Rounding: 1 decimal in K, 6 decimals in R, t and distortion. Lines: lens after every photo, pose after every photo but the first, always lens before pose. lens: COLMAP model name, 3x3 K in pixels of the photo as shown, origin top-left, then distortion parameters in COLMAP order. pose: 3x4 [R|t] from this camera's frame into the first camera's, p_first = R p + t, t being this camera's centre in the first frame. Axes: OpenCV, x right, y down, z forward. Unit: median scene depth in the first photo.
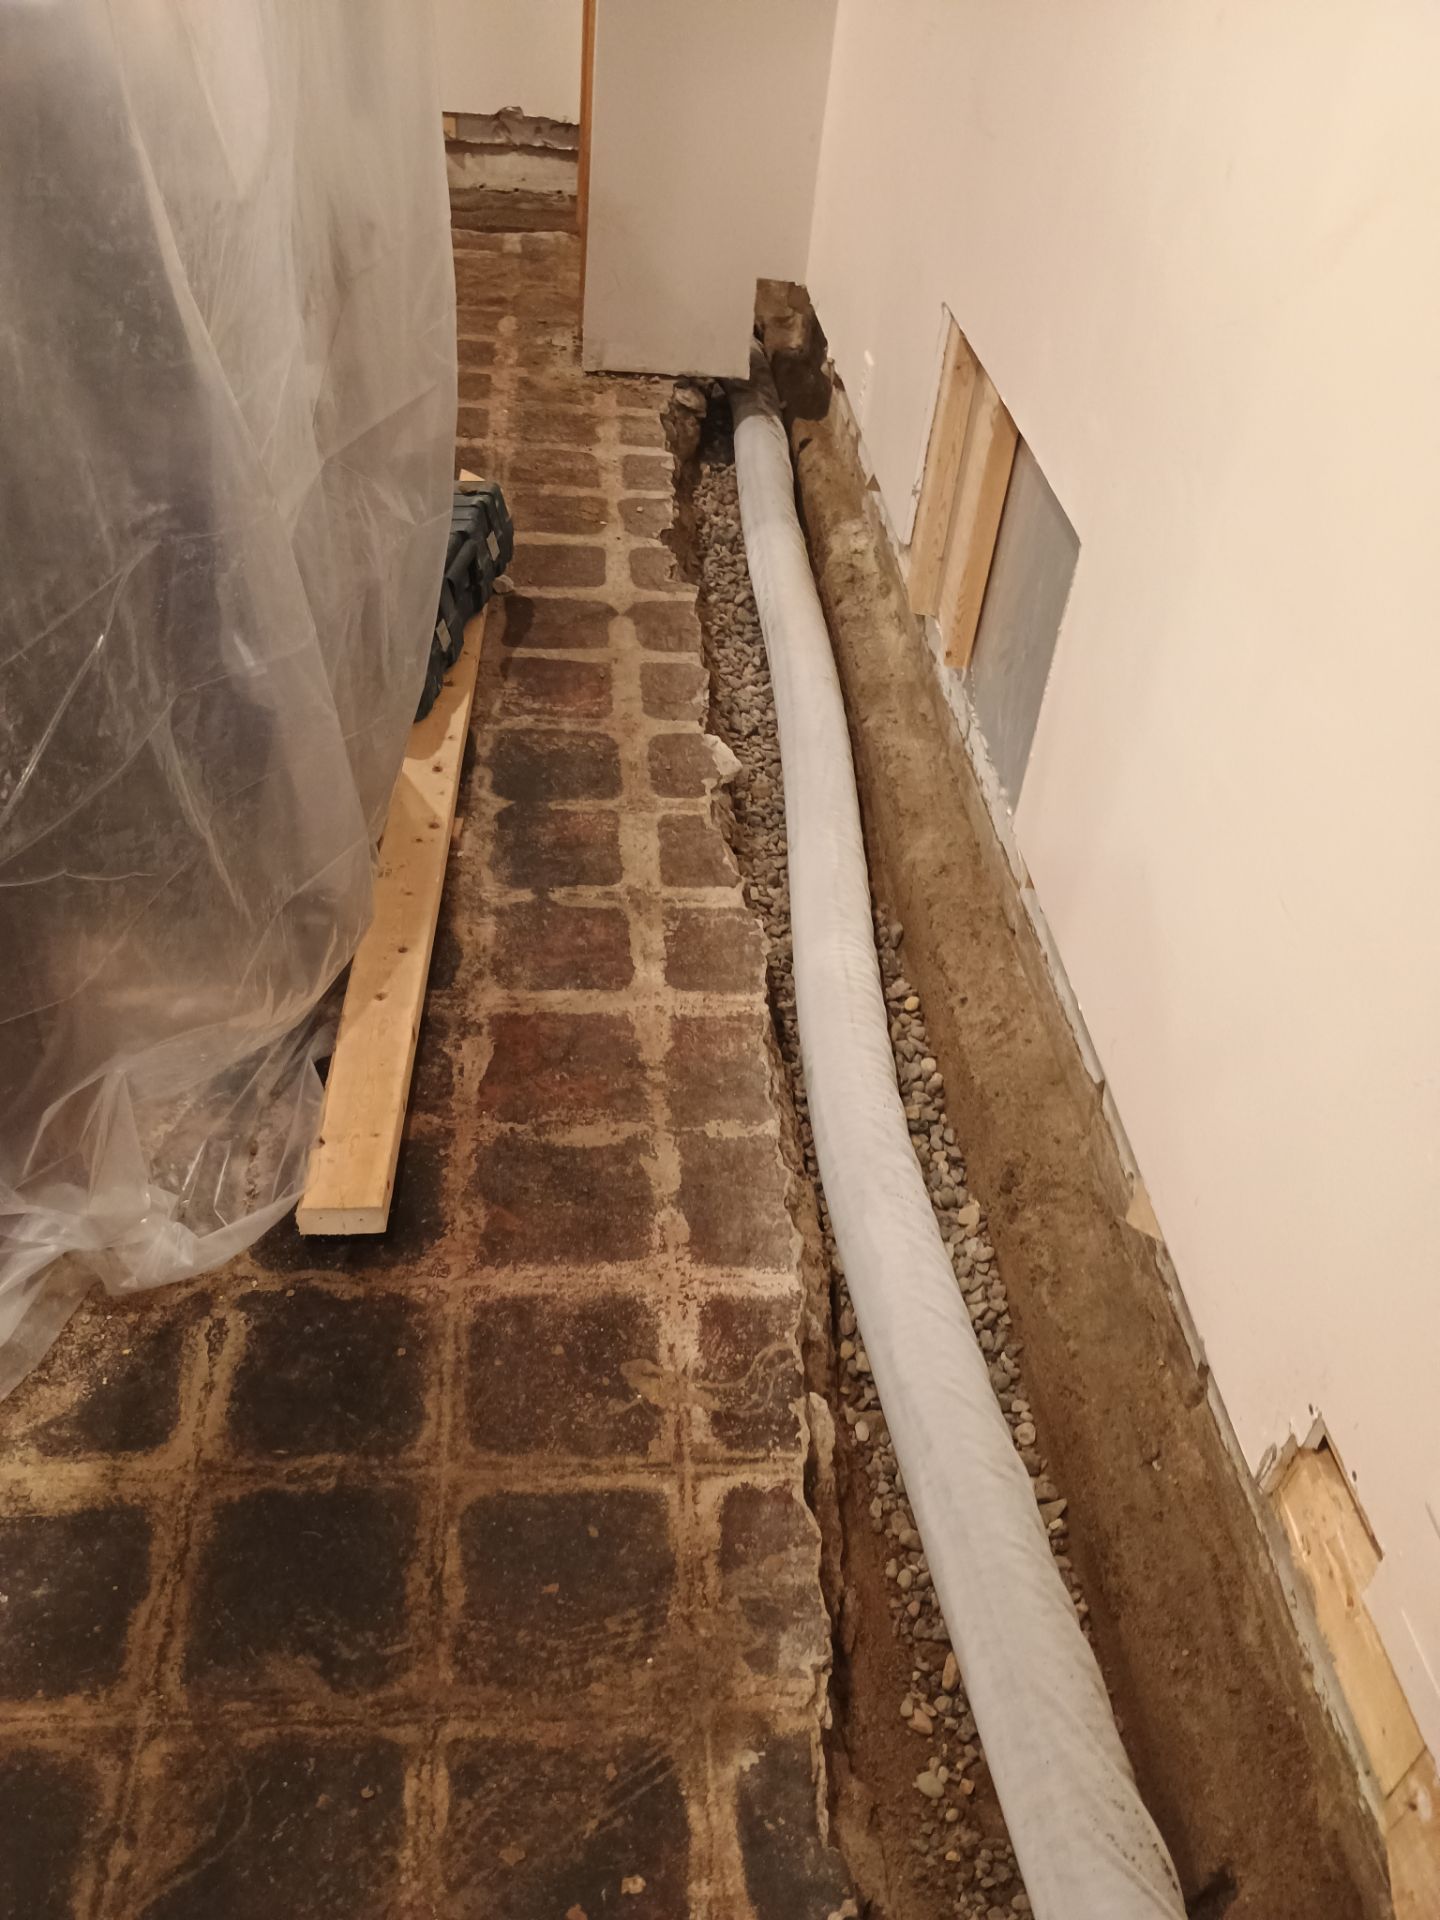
lens RADIAL K [[1606.3, 0, 720.0], [0, 1606.3, 960.0], [0, 0, 1]] dist [0.035666, -0.055377]
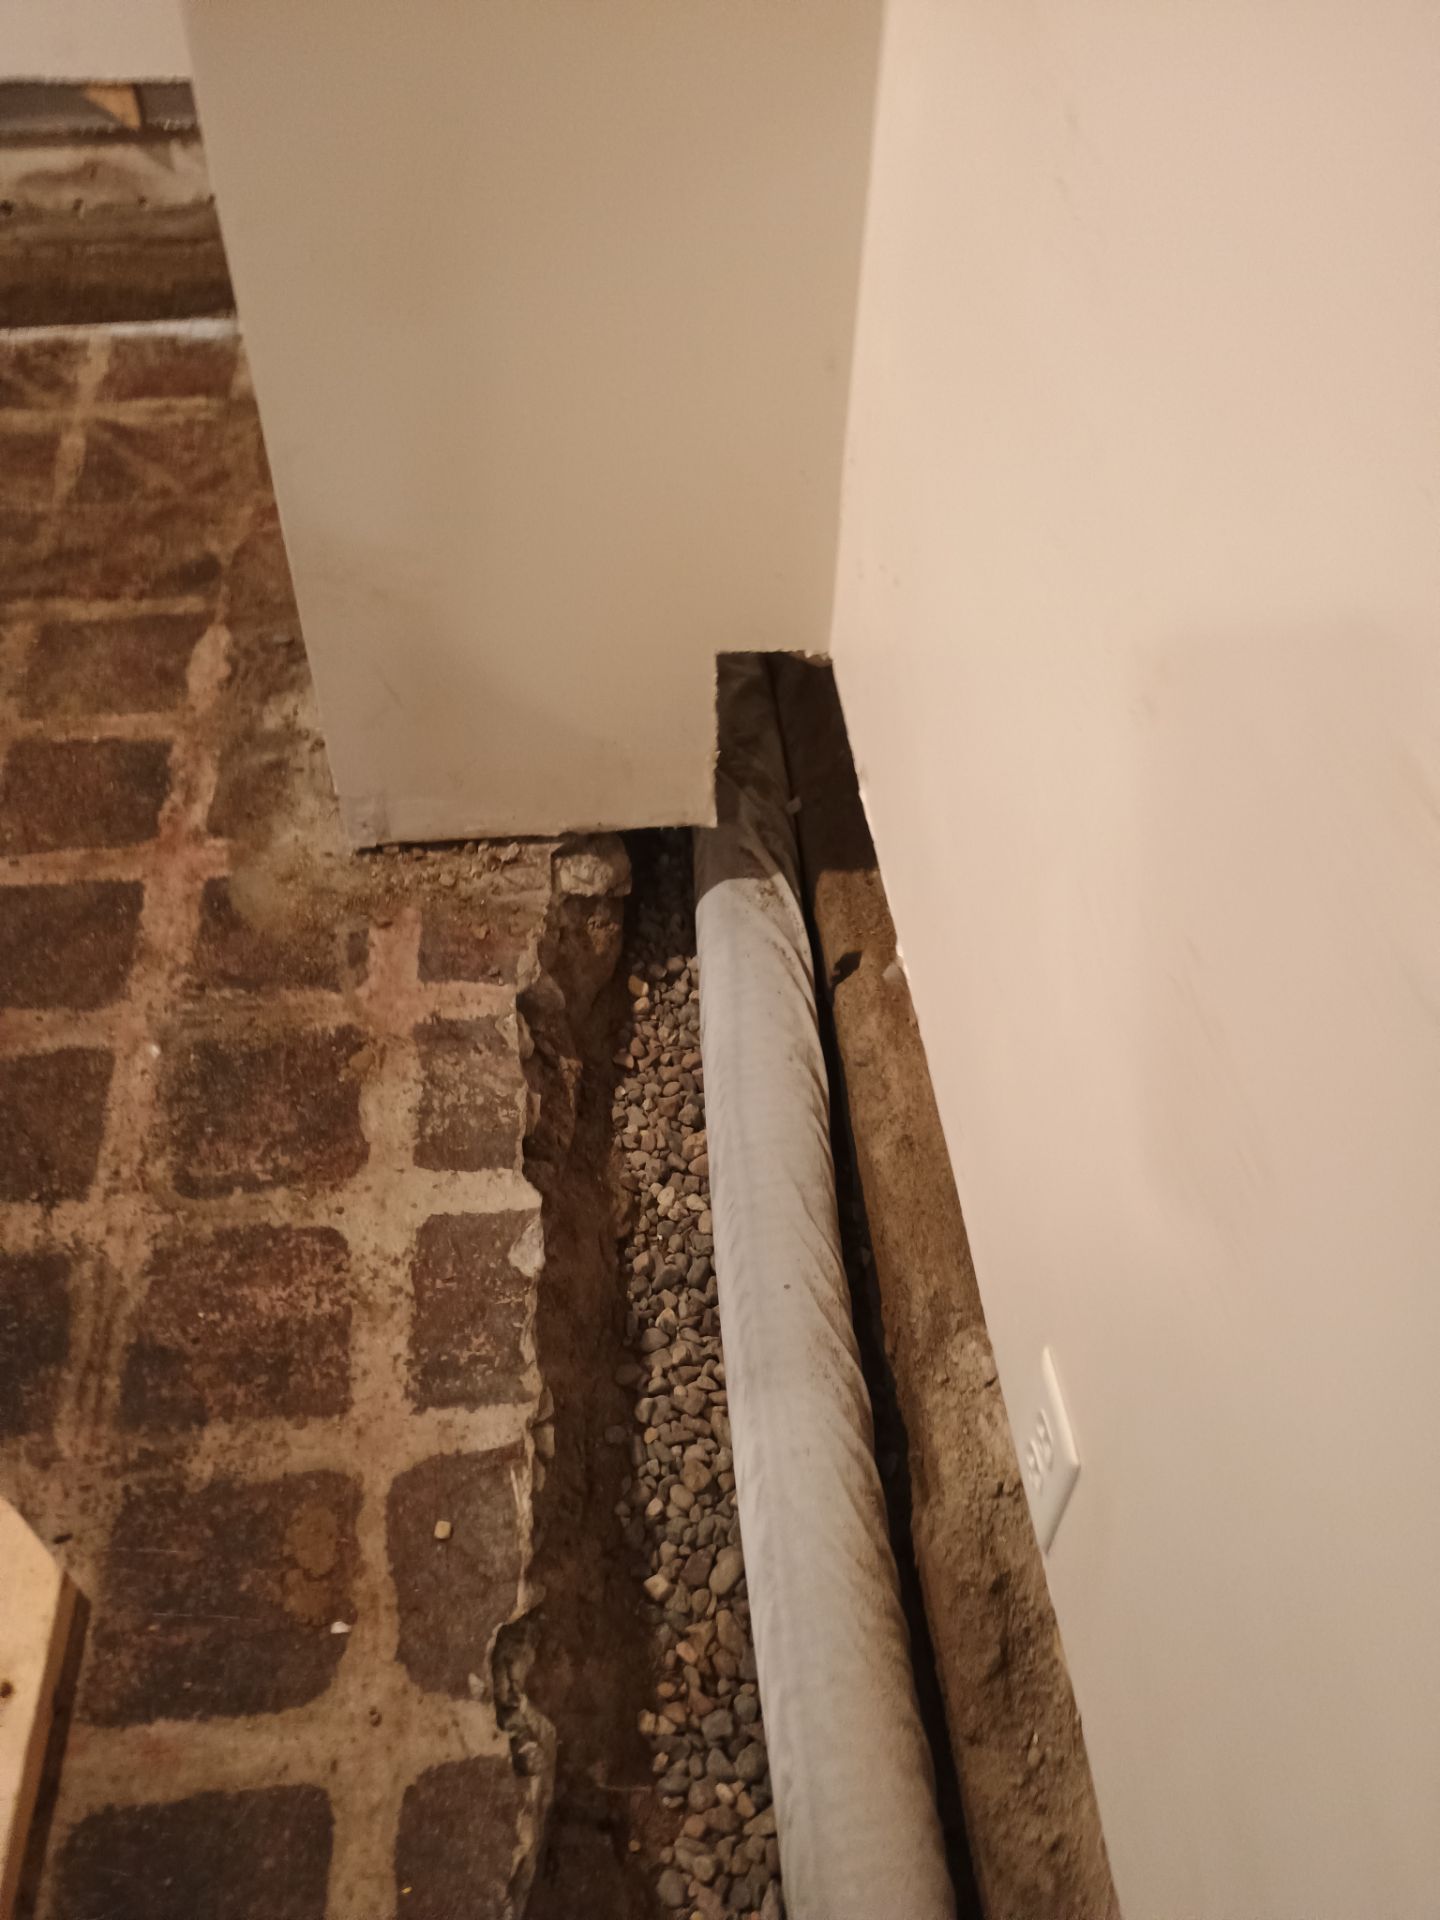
lens RADIAL K [[1606.3, 0, 720.0], [0, 1606.3, 960.0], [0, 0, 1]] dist [0.035666, -0.055377]
pose [[0.997471, -0.061902, -0.034916, 0.033889], [0.067185, 0.981509, 0.179236, -0.424414], [0.023175, -0.181129, 0.983186, 0.574442]]
